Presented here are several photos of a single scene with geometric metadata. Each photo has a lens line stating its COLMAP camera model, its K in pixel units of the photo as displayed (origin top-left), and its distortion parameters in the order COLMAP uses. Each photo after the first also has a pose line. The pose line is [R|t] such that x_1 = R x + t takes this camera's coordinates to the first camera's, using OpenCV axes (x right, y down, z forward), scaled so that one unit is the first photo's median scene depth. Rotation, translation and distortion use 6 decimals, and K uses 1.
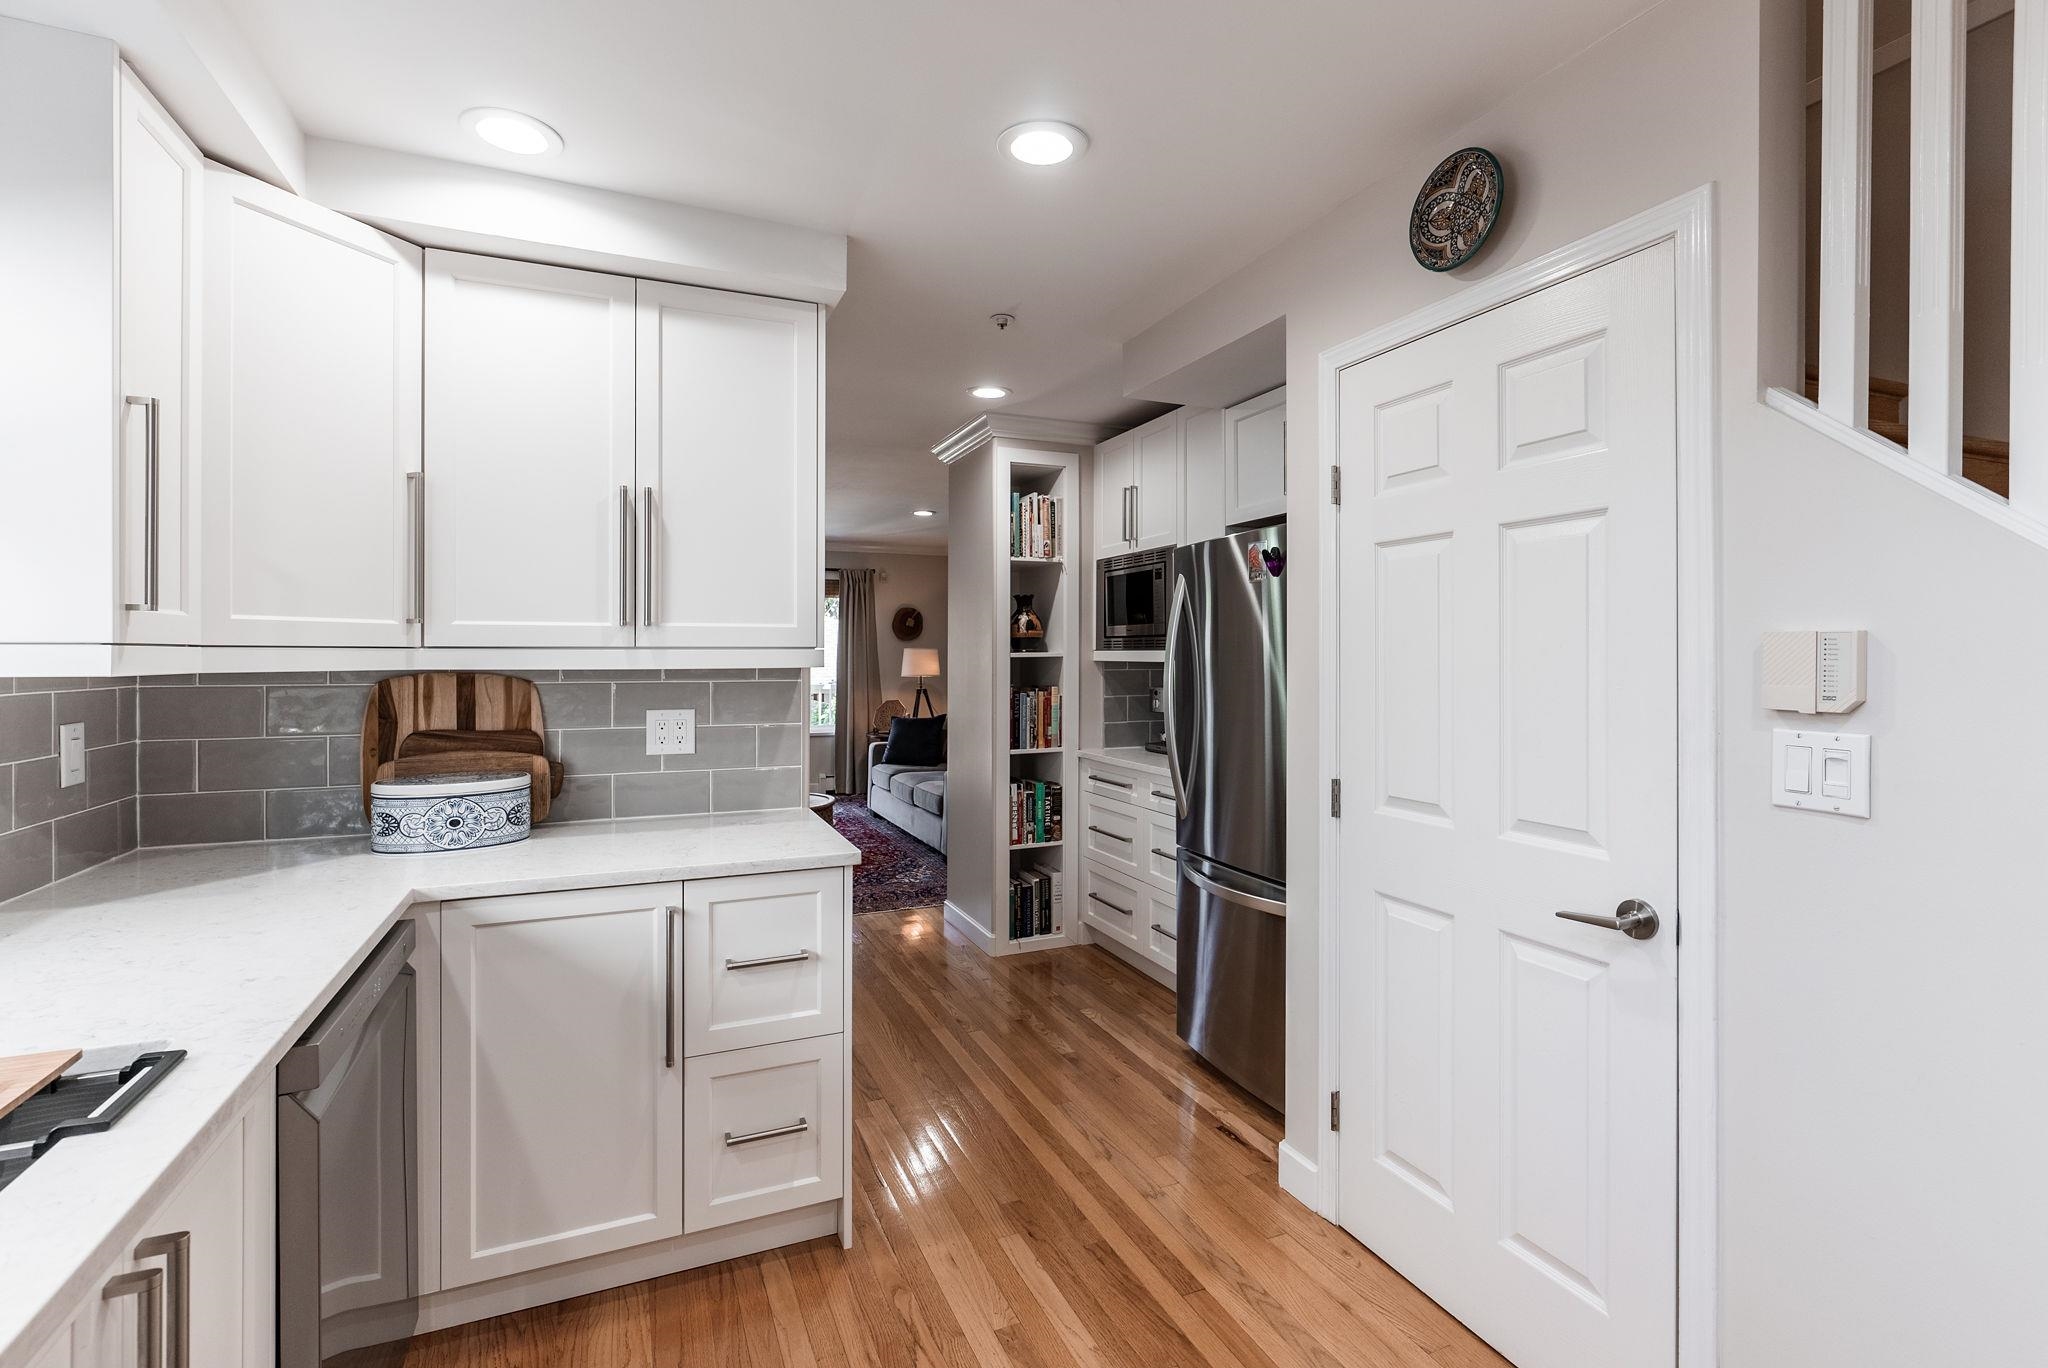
lens RADIAL K [[936.7, 0, 1081.0], [0, 936.7, 654.2], [0, 0, 1]] dist [0.003046, 0.000653]
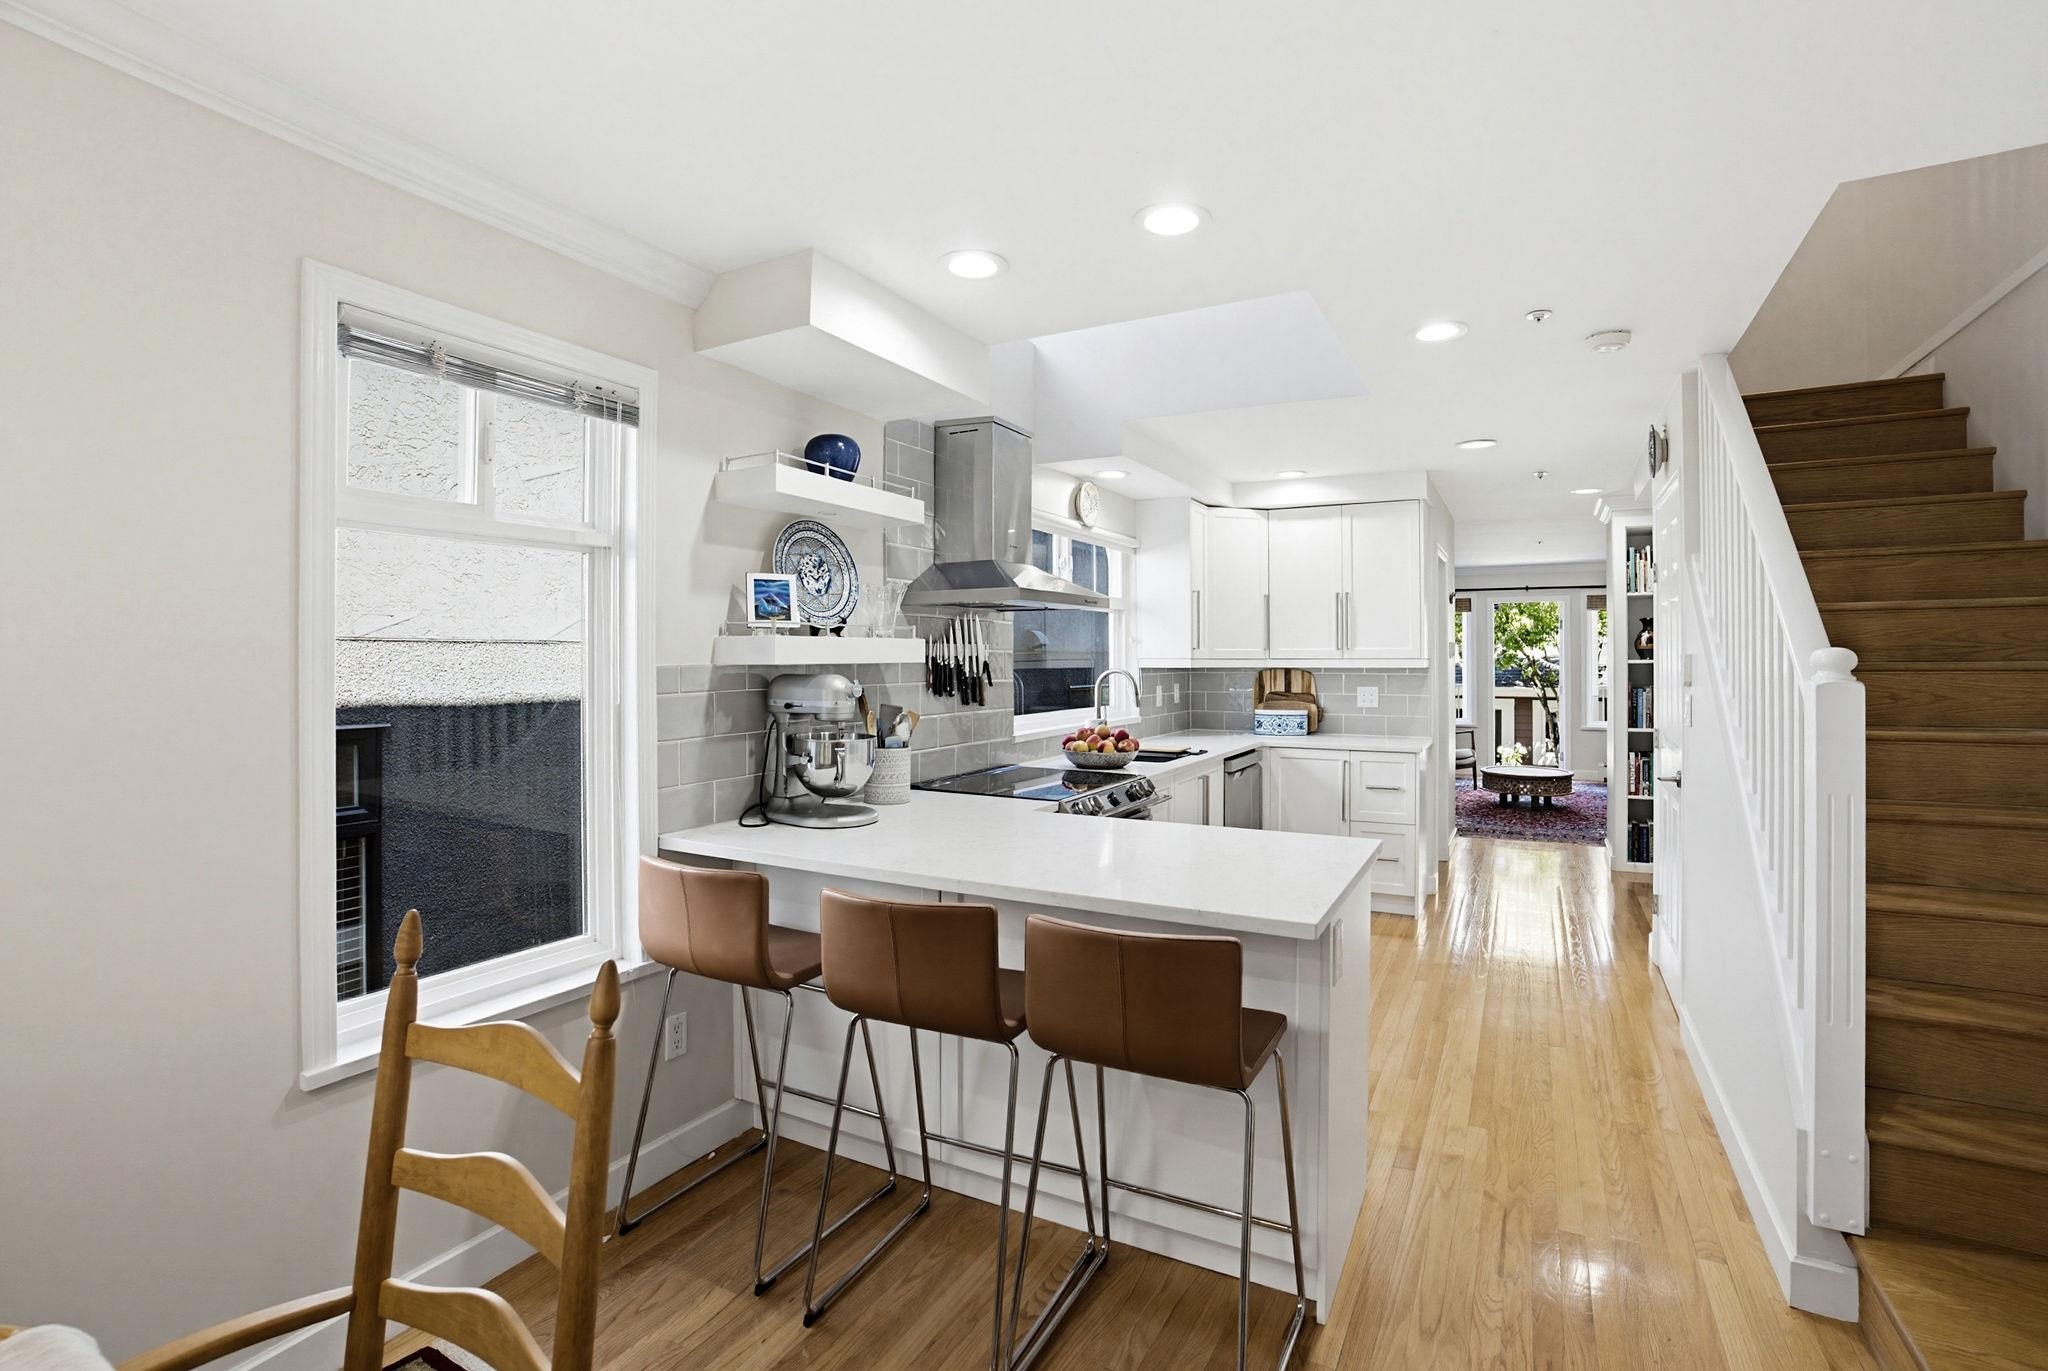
lens RADIAL K [[936.7, 0, 1027.9], [0, 936.7, 667.9], [0, 0, 1]] dist [0.003046, 0.000653]
pose [[0.596827, 0.005645, -0.802350, 0.899758], [0.000074, 0.999975, 0.007091, 0.000538], [0.802370, -0.004292, 0.596812, -0.999556]]
